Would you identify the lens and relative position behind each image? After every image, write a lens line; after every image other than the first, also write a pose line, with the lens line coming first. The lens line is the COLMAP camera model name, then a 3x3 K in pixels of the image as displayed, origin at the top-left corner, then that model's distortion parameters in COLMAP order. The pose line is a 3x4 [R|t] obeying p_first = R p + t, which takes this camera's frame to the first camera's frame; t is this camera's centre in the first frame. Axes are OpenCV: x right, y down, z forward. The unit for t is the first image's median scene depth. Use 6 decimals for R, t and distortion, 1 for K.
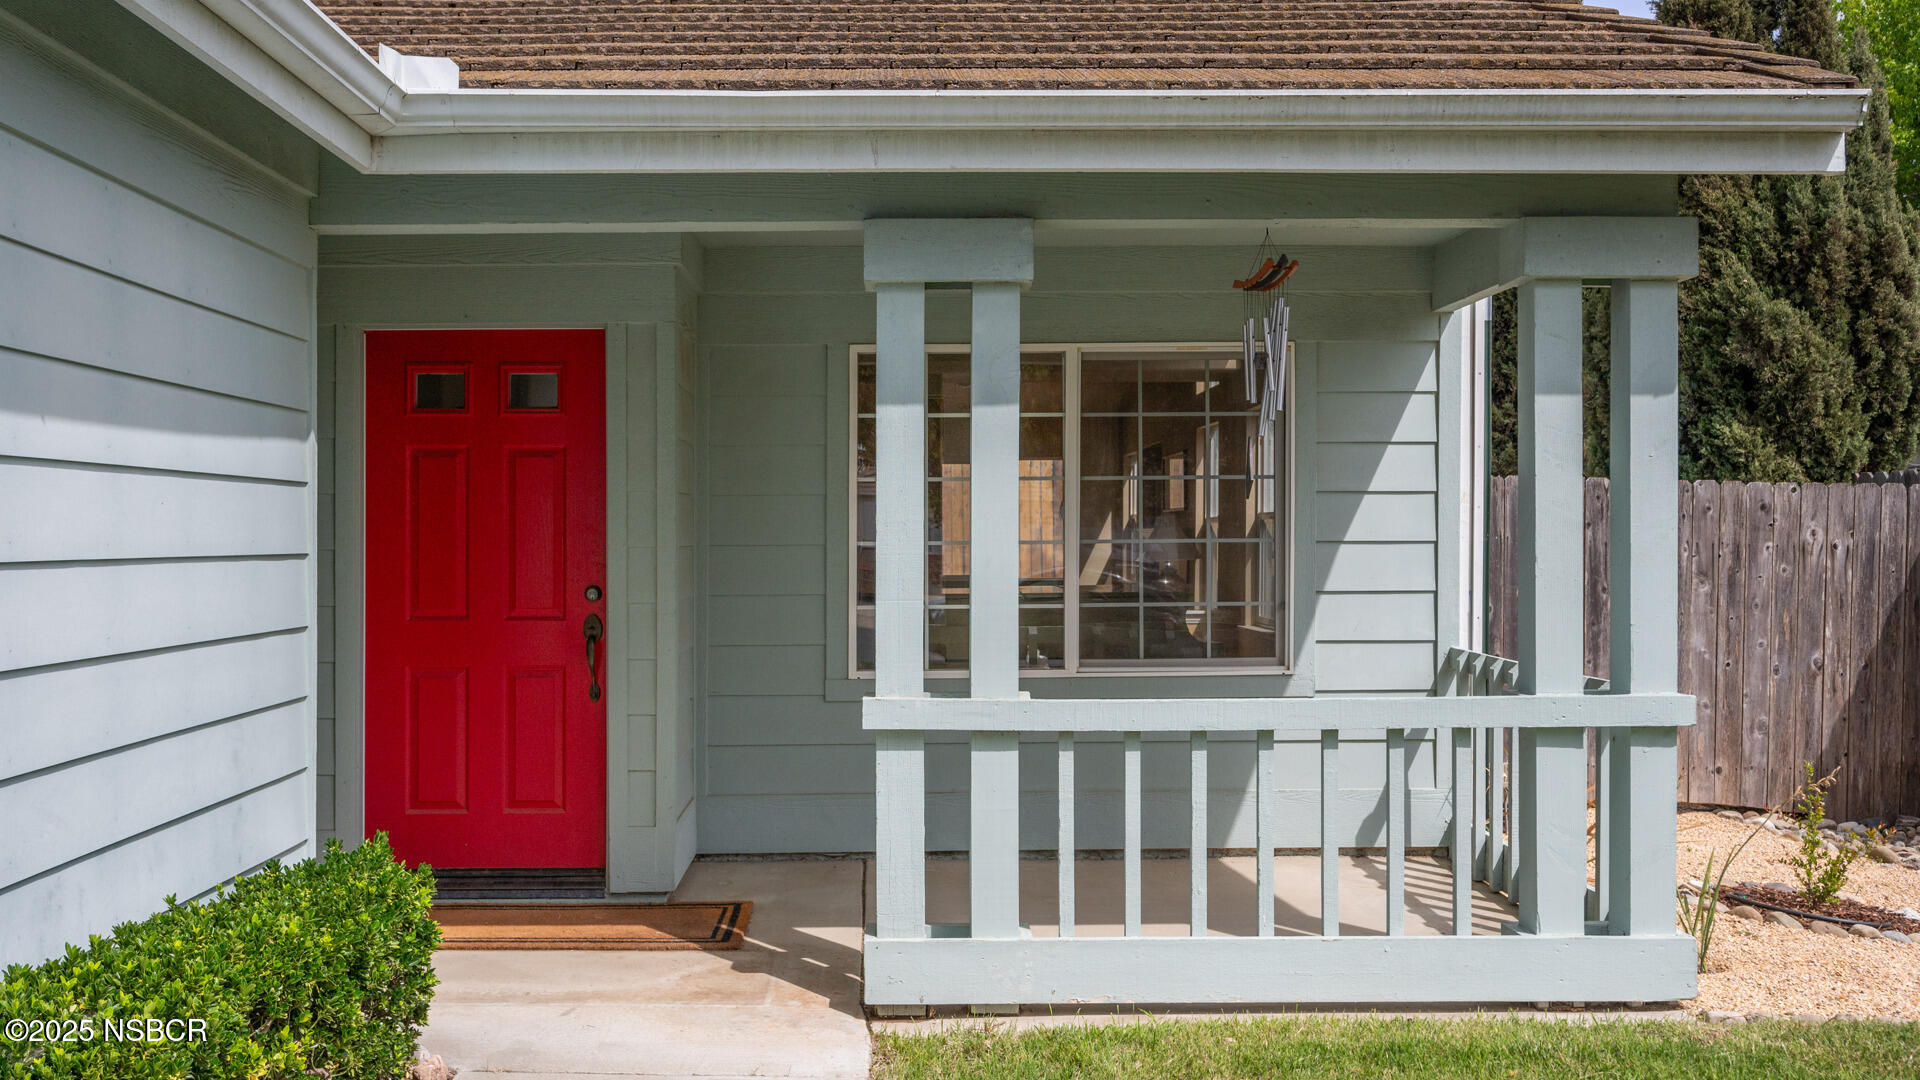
lens RADIAL K [[1668.5, 0, 960.0], [0, 1668.5, 540.0], [0, 0, 1]] dist [0.006603, -0.006082]
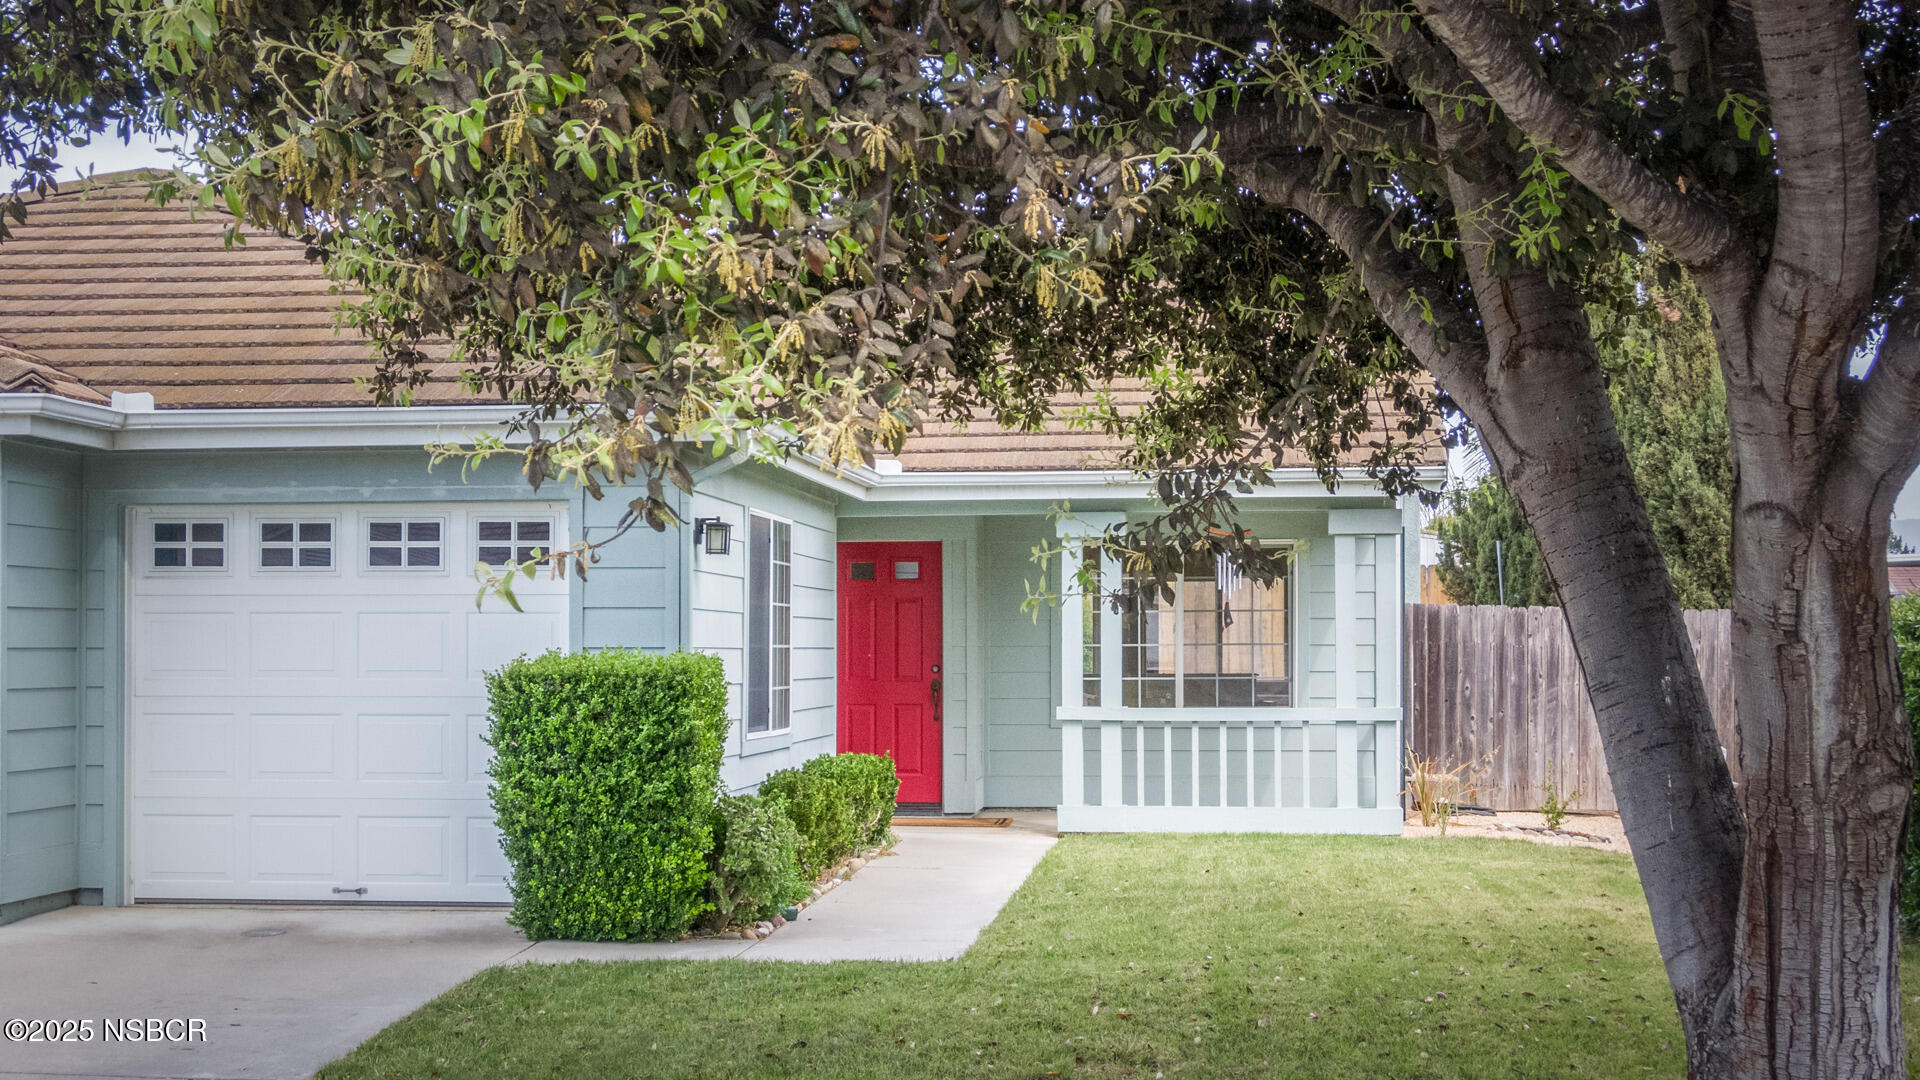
lens RADIAL K [[1668.5, 0, 960.0], [0, 1668.5, 540.0], [0, 0, 1]] dist [0.006603, -0.006082]
pose [[0.987806, -0.008458, -0.155459, 0.172658], [-0.001841, 0.997819, -0.065981, 0.011332], [0.155678, 0.065462, 0.985636, -1.362000]]
